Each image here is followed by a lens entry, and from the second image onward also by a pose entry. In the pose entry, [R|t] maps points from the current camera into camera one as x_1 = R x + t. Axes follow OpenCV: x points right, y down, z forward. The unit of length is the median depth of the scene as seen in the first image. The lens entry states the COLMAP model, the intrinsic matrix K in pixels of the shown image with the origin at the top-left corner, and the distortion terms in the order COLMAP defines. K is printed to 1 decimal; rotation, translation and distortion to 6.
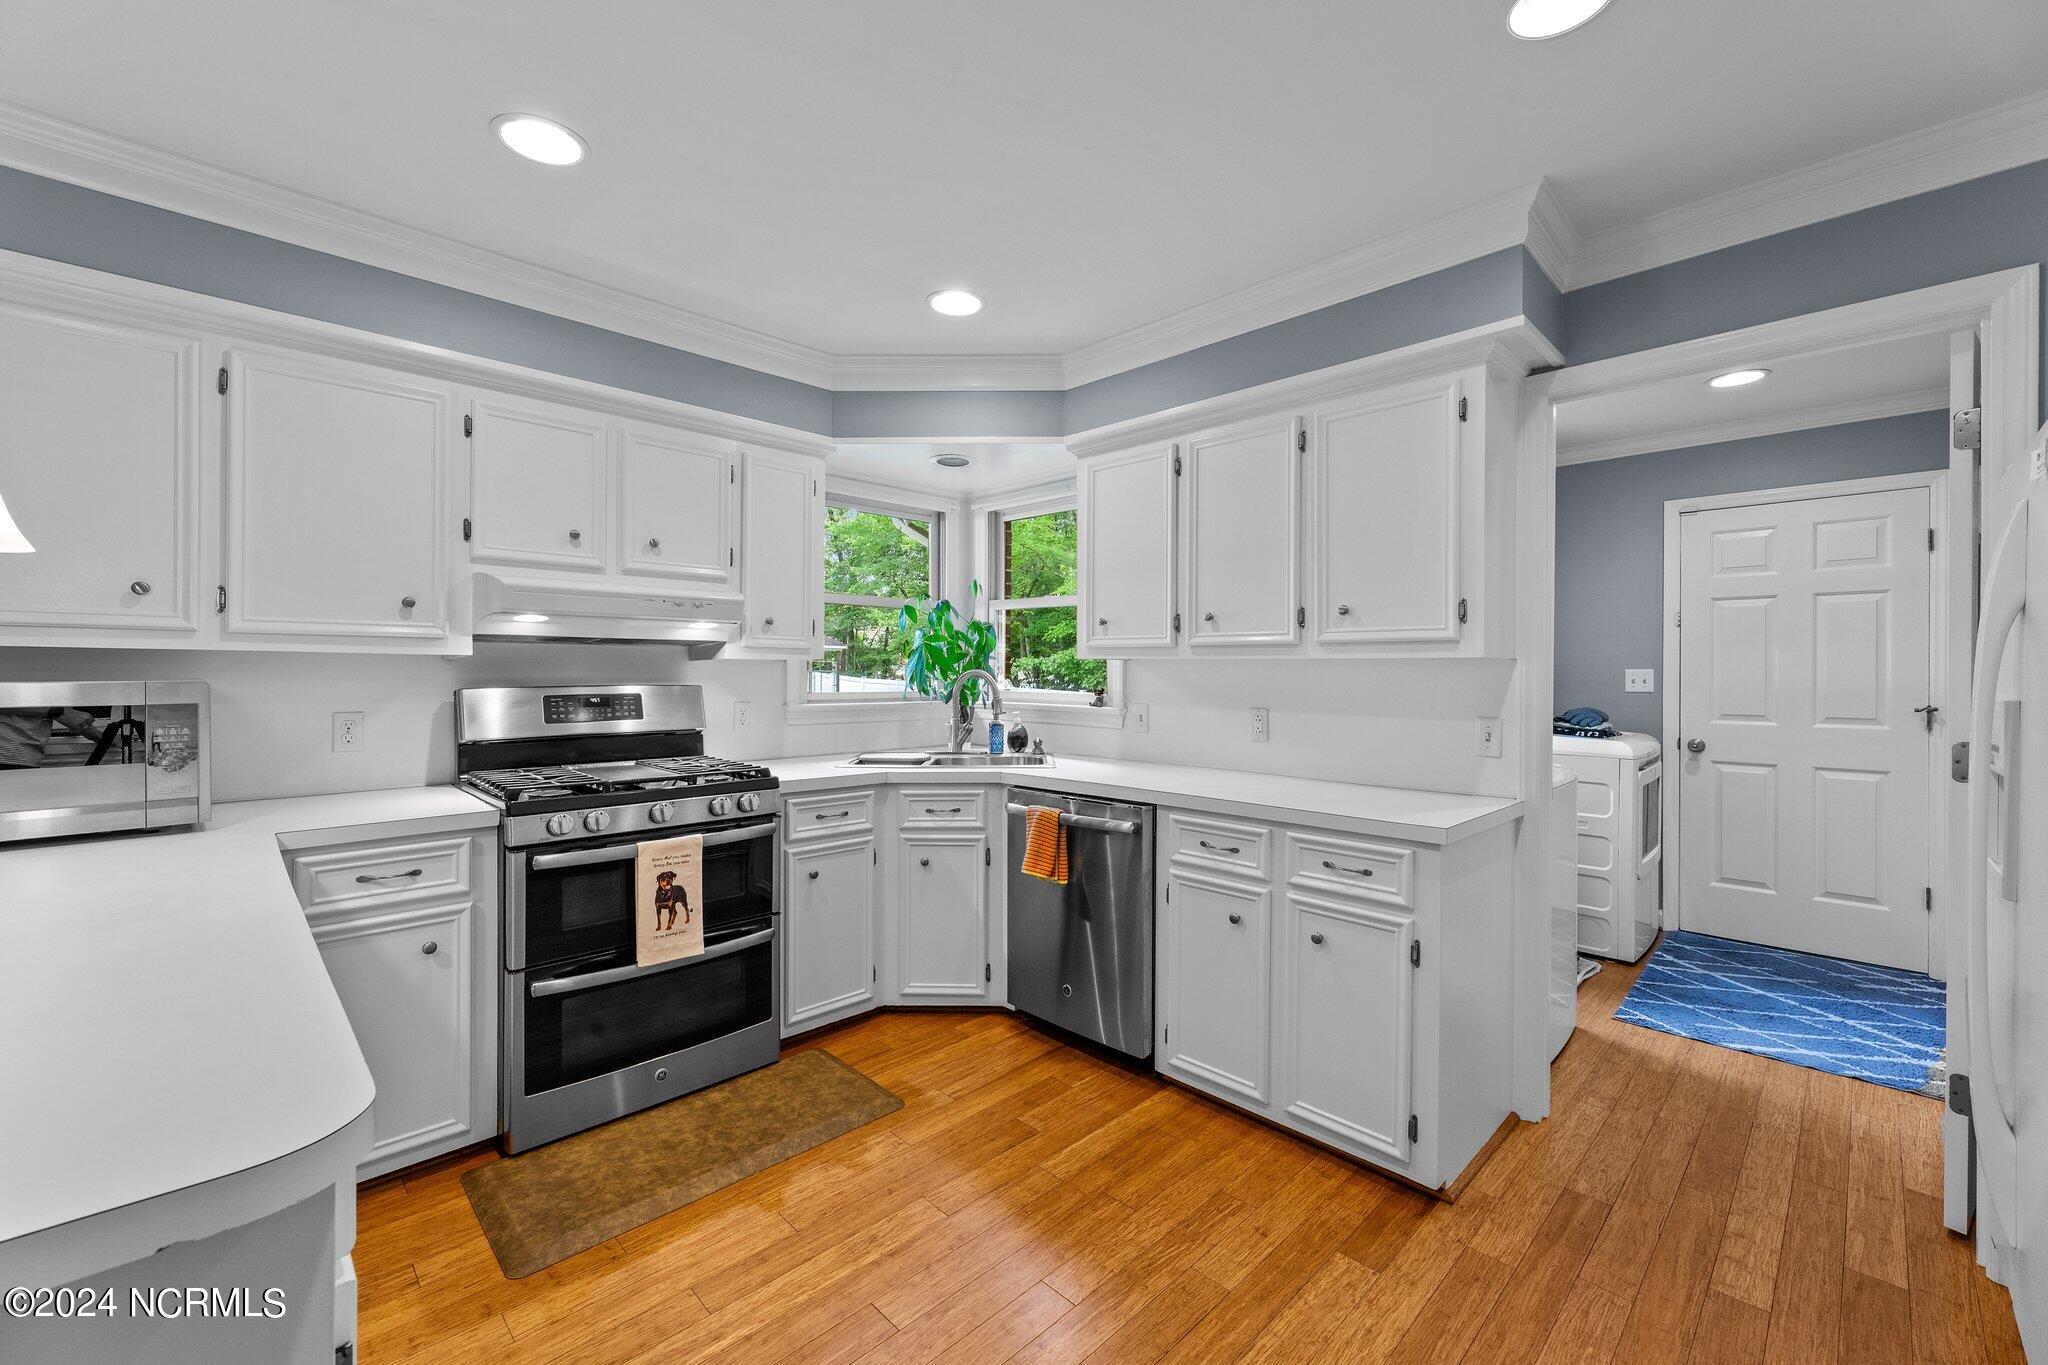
lens RADIAL K [[828.1, 0, 1005.8], [0, 828.1, 670.9], [0, 0, 1]] dist [-0.001176, -0.000236]
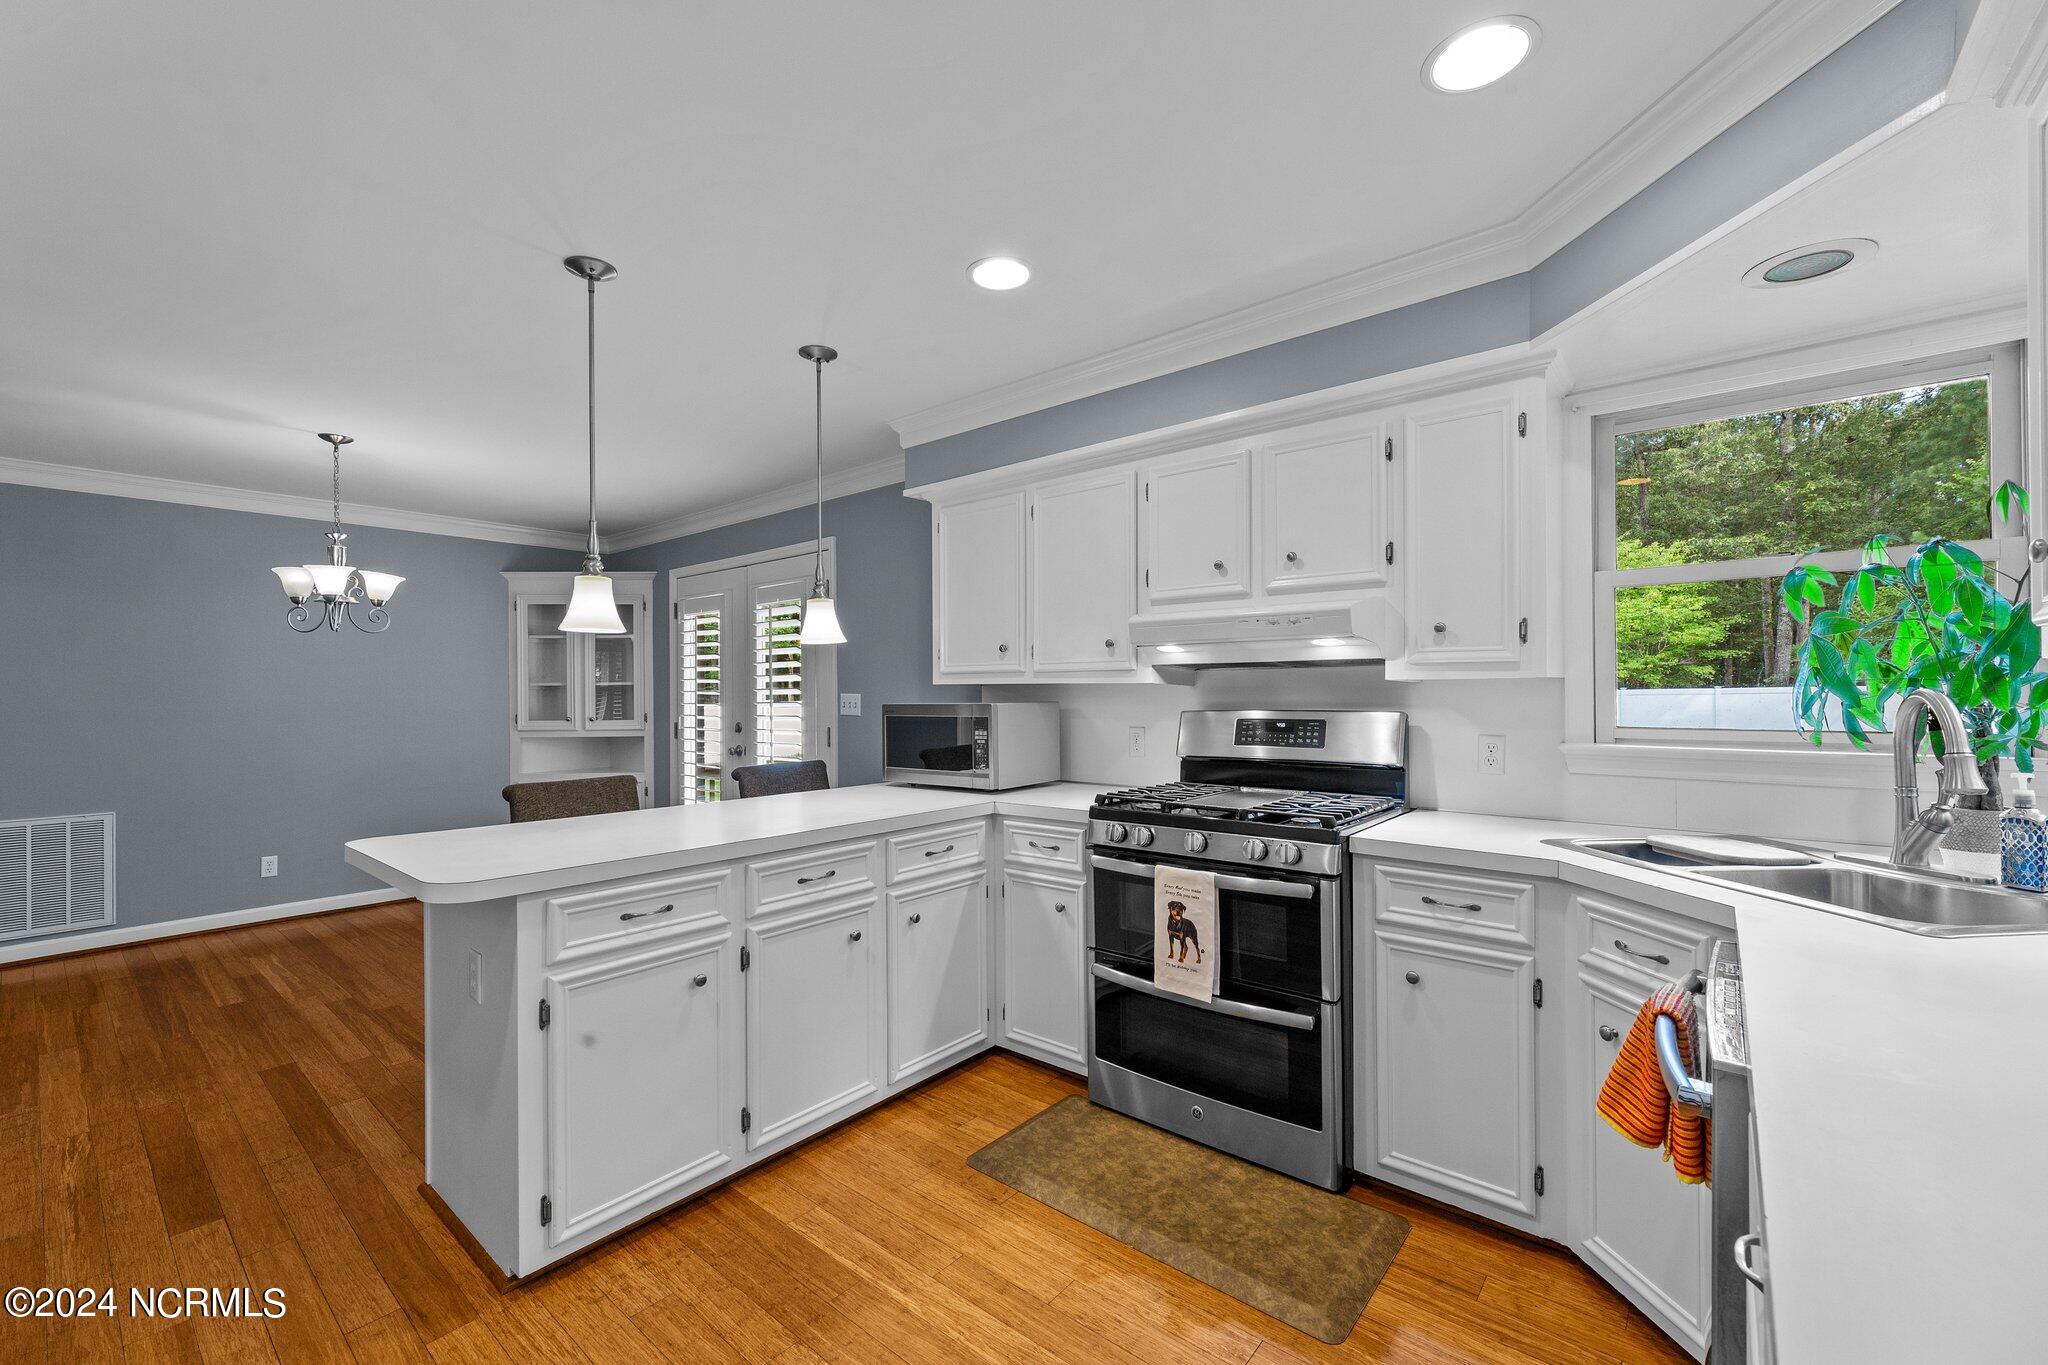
lens RADIAL K [[828.1, 0, 1010.1], [0, 828.1, 687.8], [0, 0, 1]] dist [-0.001176, -0.000236]
pose [[0.109969, -0.010739, -0.993877, 0.485209], [0.007527, 0.999922, -0.009971, -0.001615], [0.993907, -0.006385, 0.110041, 0.623184]]
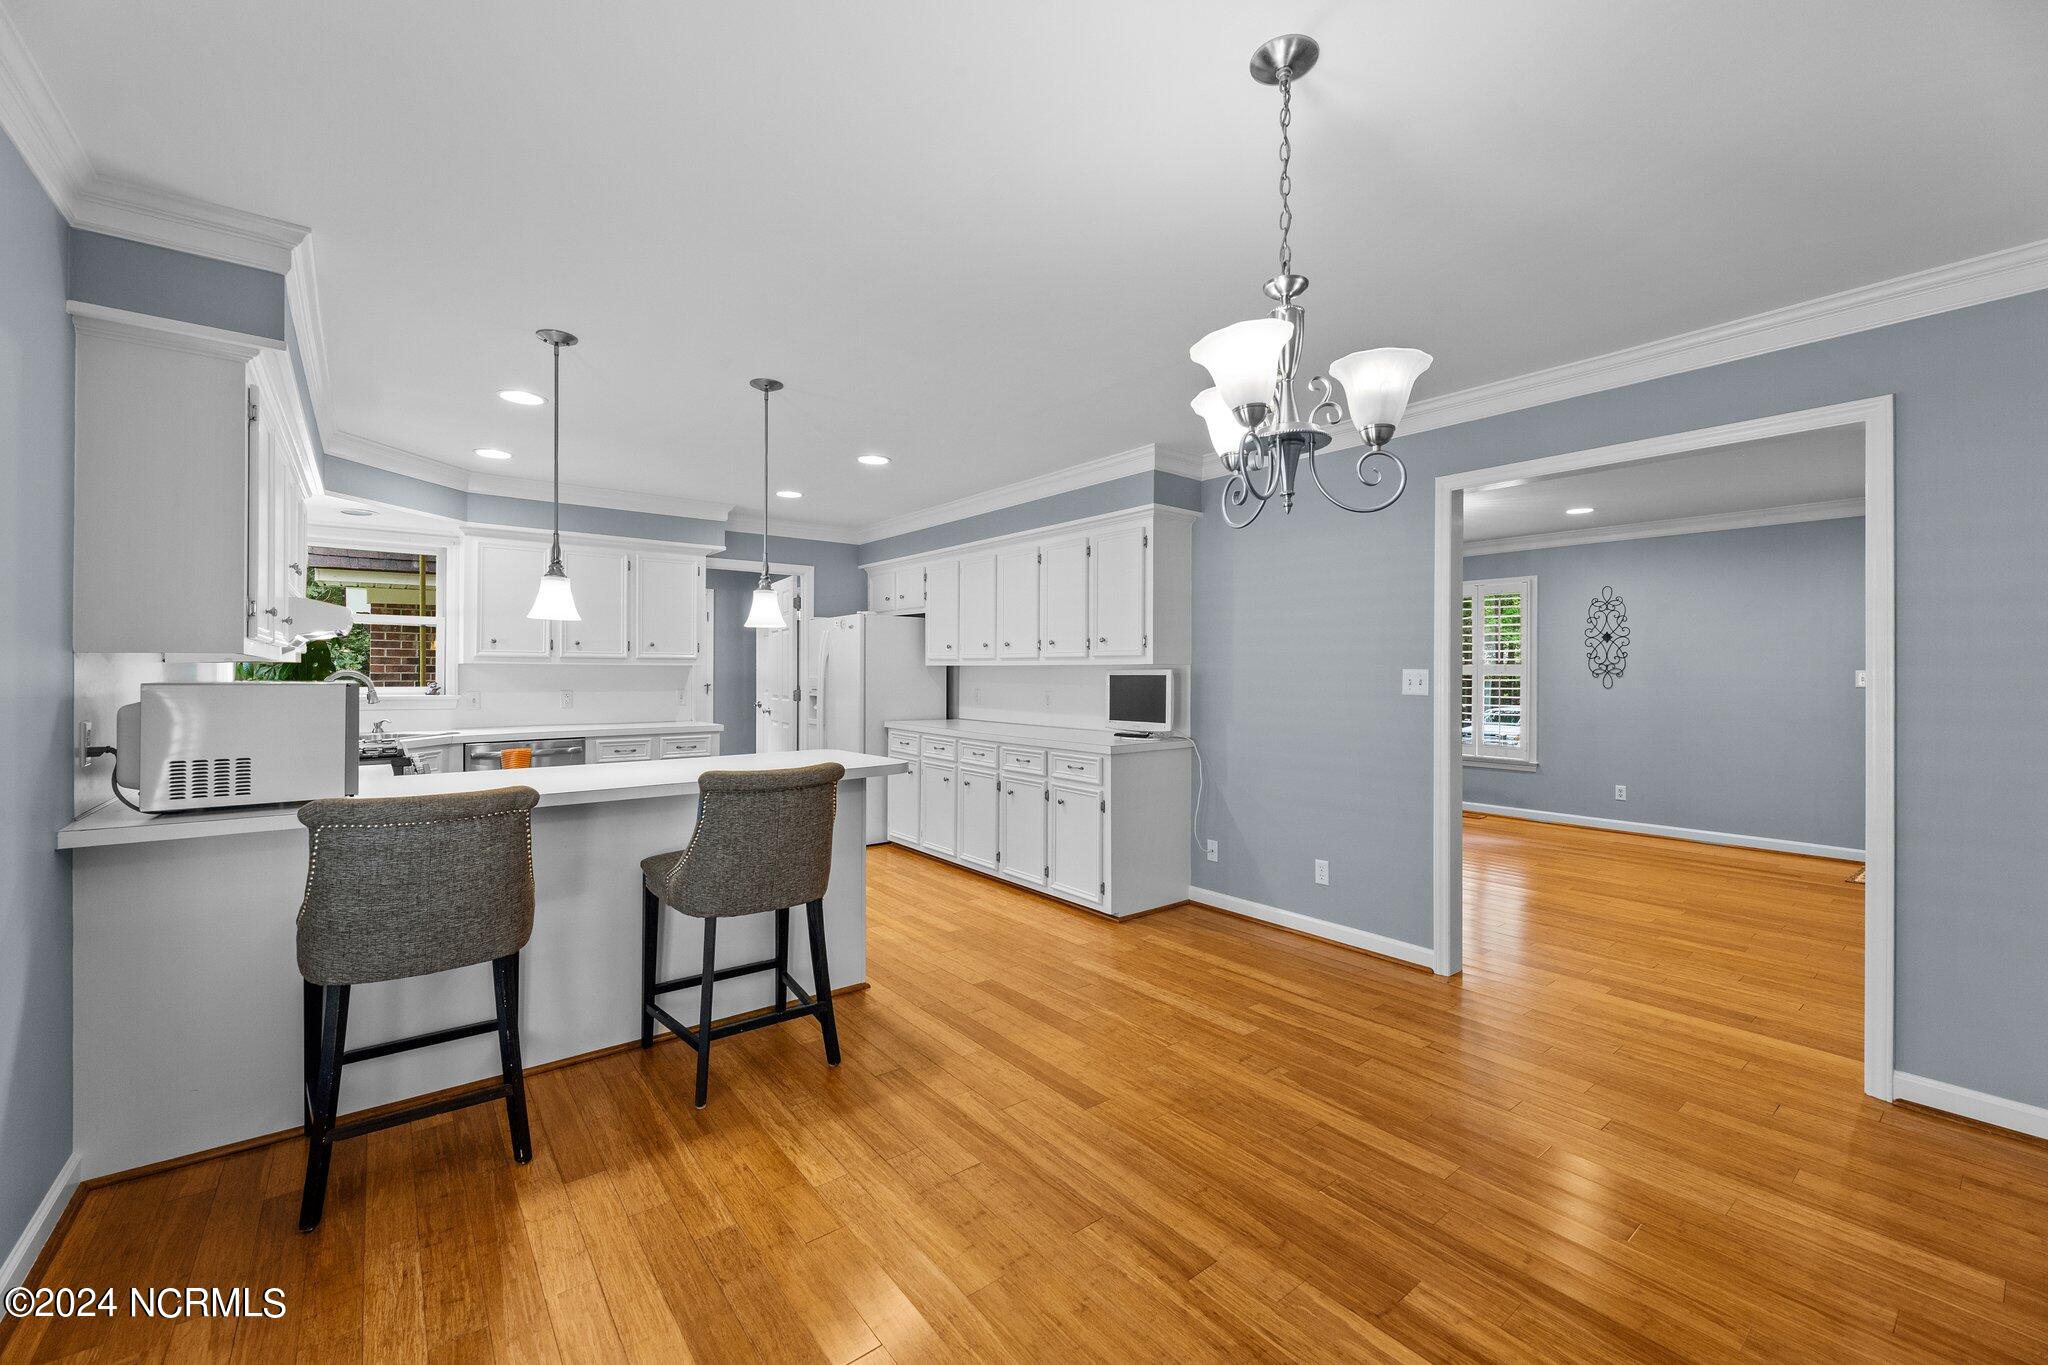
lens RADIAL K [[828.1, 0, 1009.1], [0, 828.1, 669.3], [0, 0, 1]] dist [-0.001176, -0.000236]
pose [[0.117141, -0.000913, 0.993115, -1.632574], [-0.001860, 0.999998, 0.001138, -0.007830], [-0.993114, -0.001980, 0.117139, -0.243613]]
